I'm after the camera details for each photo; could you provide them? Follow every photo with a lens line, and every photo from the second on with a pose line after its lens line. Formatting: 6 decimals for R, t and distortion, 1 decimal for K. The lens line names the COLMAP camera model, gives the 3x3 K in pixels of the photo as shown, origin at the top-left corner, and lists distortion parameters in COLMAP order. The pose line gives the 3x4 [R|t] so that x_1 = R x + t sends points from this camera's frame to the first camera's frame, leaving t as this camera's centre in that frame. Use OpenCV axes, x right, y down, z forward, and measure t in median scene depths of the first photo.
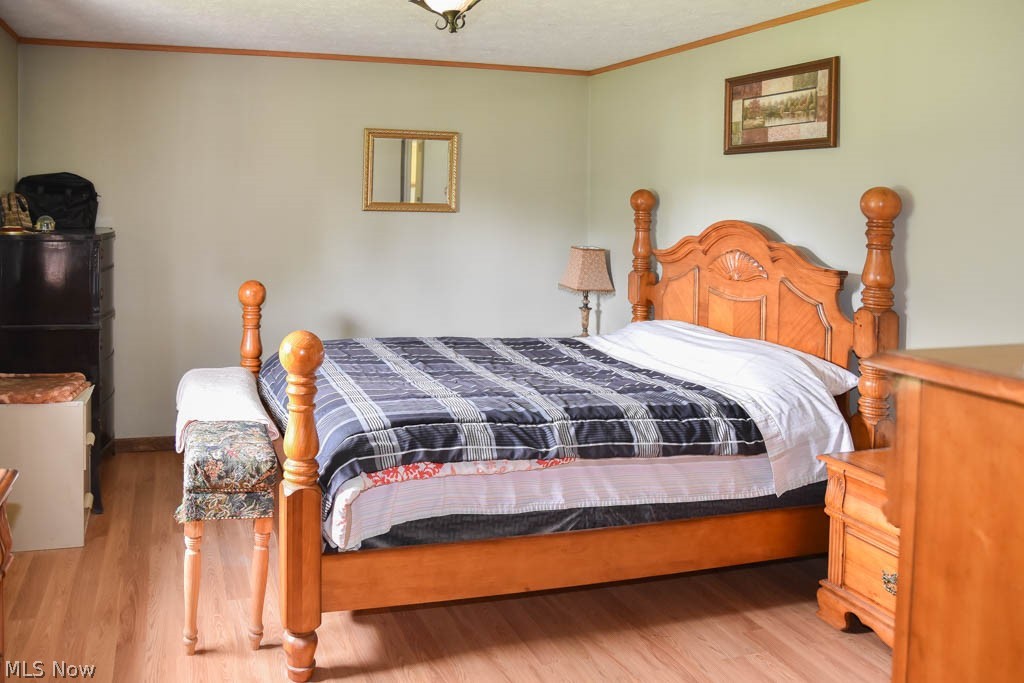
lens RADIAL K [[717.0, 0, 511.7], [0, 717.0, 290.9], [0, 0, 1]] dist [-0.044174, -0.000542]
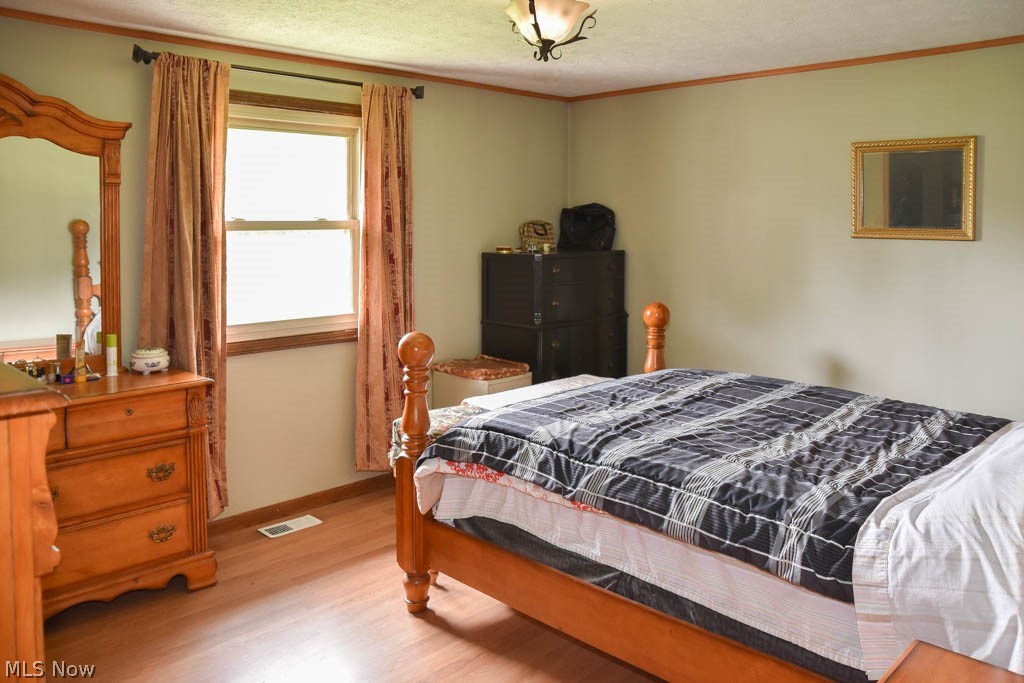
lens RADIAL K [[776.9, 0, 512.0], [0, 776.9, 341.5], [0, 0, 1]] dist [-0.043278, 0.001668]
pose [[0.516619, 0.112269, -0.848823, 0.785356], [-0.091161, 0.992944, 0.075848, -0.038049], [0.851349, 0.038195, 0.523208, 0.359737]]
